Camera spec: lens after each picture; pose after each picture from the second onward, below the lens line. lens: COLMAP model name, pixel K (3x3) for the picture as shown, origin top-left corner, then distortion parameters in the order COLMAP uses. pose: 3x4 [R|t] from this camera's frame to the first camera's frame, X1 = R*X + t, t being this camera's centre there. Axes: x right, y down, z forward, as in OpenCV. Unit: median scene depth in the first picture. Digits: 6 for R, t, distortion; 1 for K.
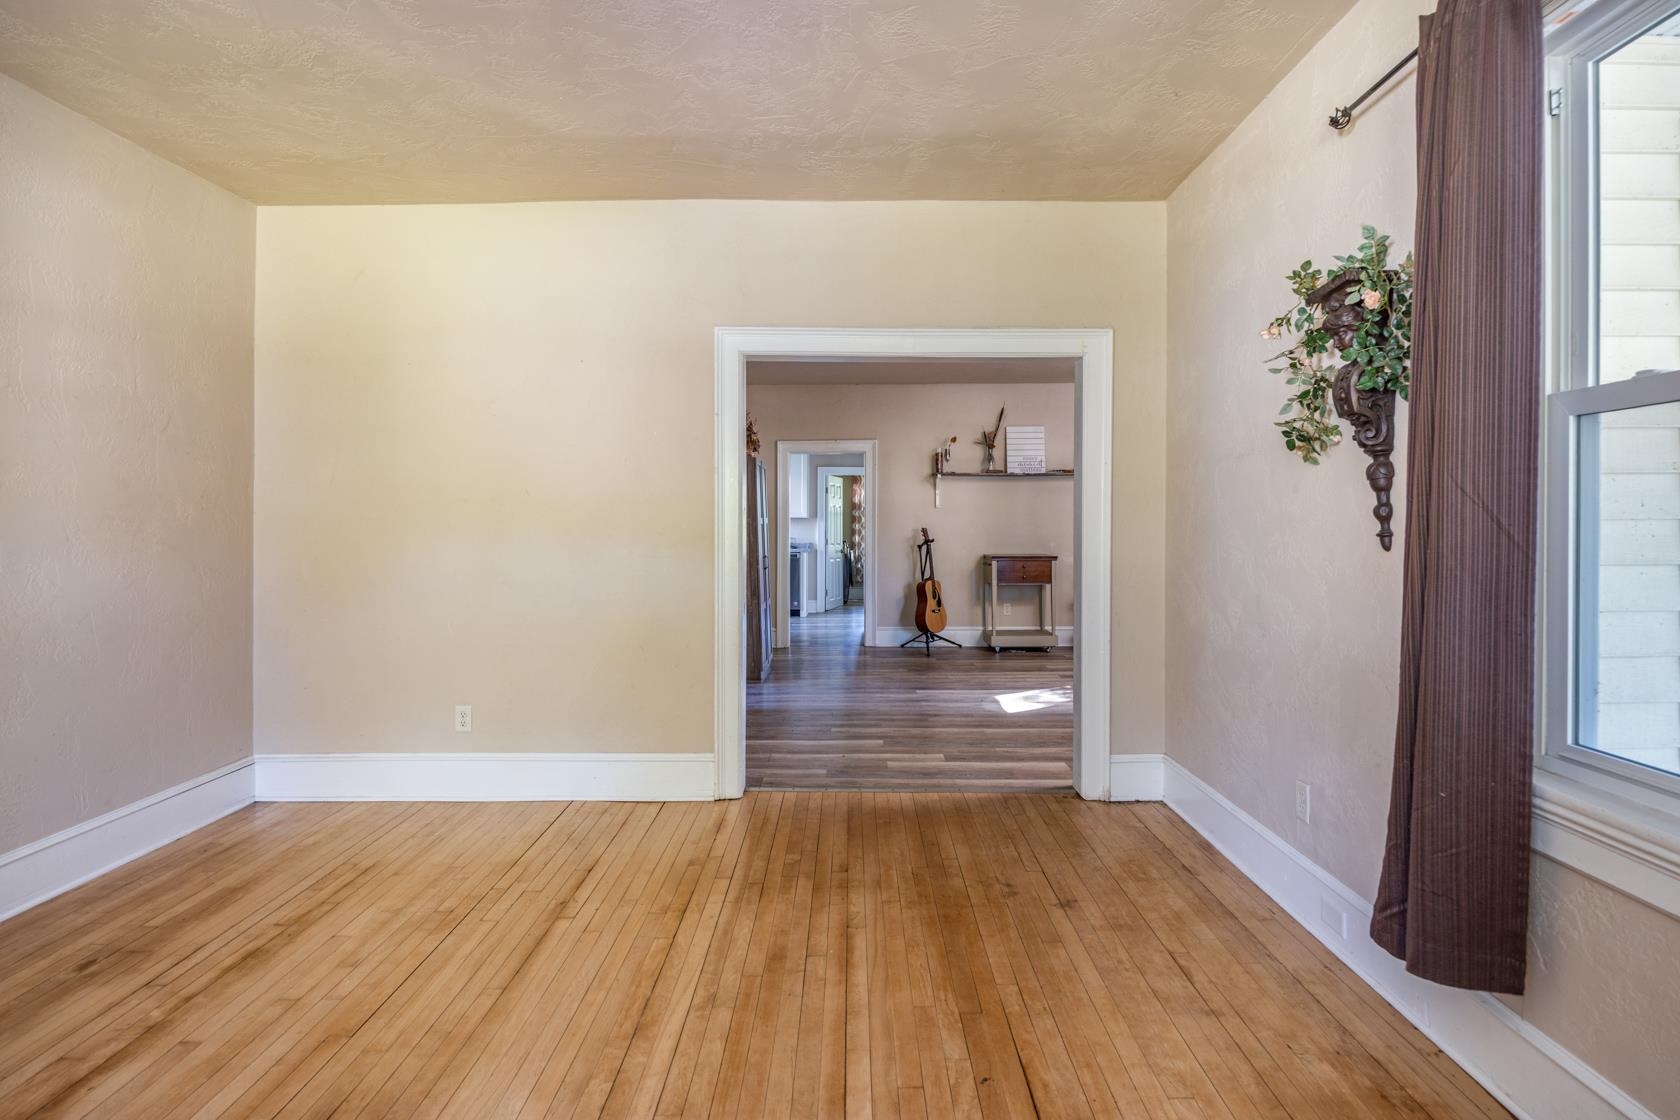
lens RADIAL K [[821.5, 0, 842.1], [0, 821.5, 554.4], [0, 0, 1]] dist [-0.004359, -0.000694]
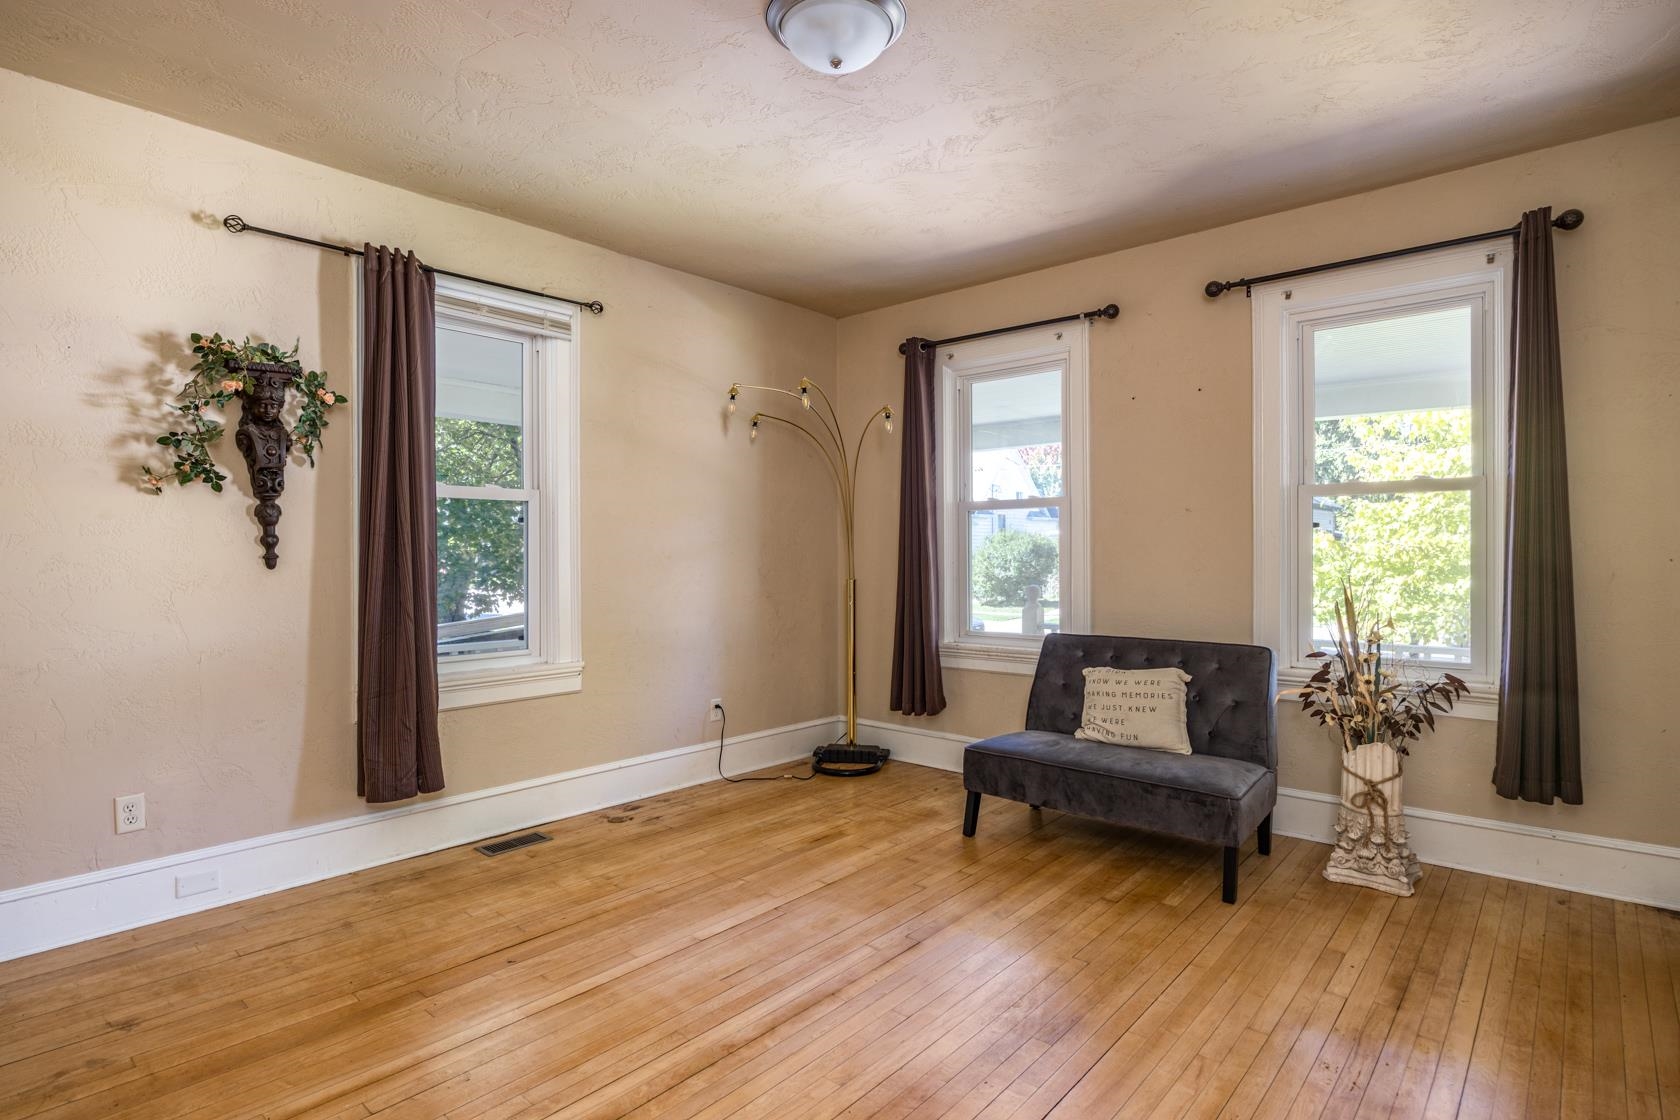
lens RADIAL K [[893.0, 0, 814.1], [0, 893.0, 554.3], [0, 0, 1]] dist [0.000457, -0.000228]
pose [[-0.746250, -0.001336, 0.665664, -1.007000], [0.017143, 0.999628, 0.021225, -0.045249], [-0.665445, 0.027251, -0.745950, 1.492280]]
